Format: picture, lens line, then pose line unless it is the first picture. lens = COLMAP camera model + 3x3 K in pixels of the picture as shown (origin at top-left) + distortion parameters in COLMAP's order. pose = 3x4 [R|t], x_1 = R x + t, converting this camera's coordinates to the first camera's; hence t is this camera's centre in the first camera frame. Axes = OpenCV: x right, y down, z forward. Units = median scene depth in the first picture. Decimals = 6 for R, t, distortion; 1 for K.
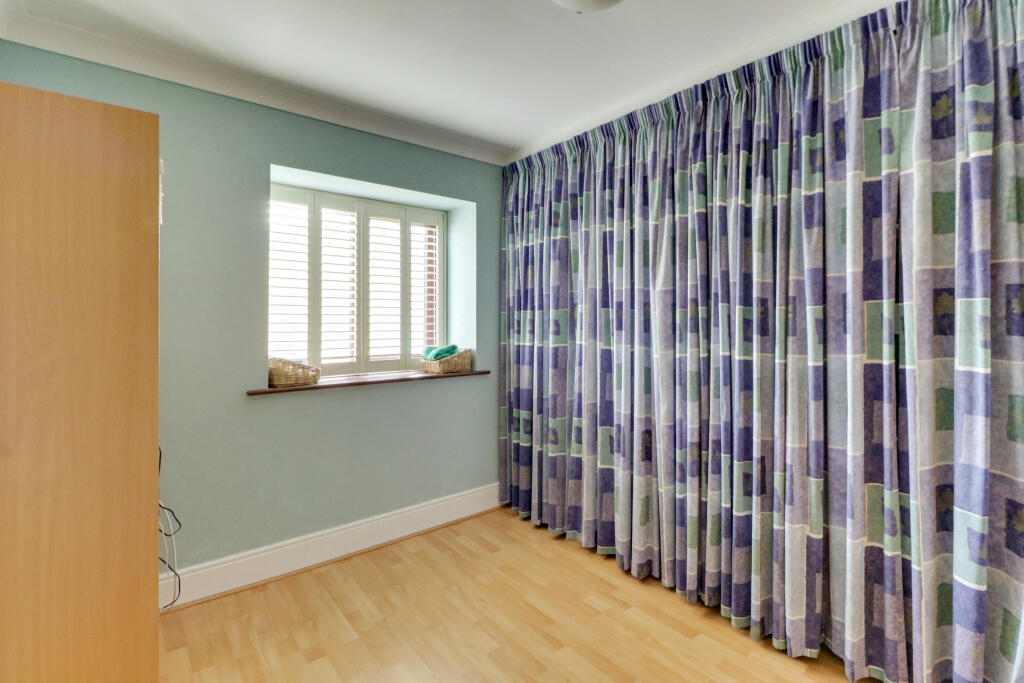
lens RADIAL K [[470.3, 0, 513.8], [0, 470.3, 315.8], [0, 0, 1]] dist [0.013606, -0.014255]
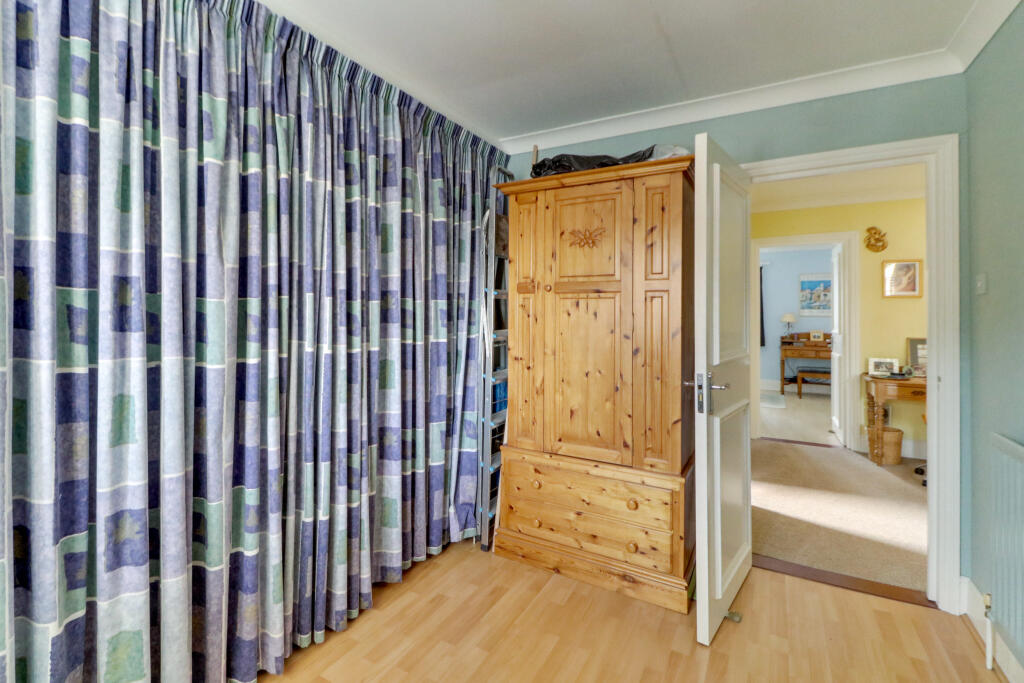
lens RADIAL K [[463.0, 0, 512.5], [0, 463.0, 311.1], [0, 0, 1]] dist [0.012413, -0.012357]
pose [[-0.371831, -0.002789, 0.928296, -0.442551], [-0.014063, 0.999898, -0.002628, 0.002825], [-0.928194, -0.014032, -0.371832, 0.841674]]
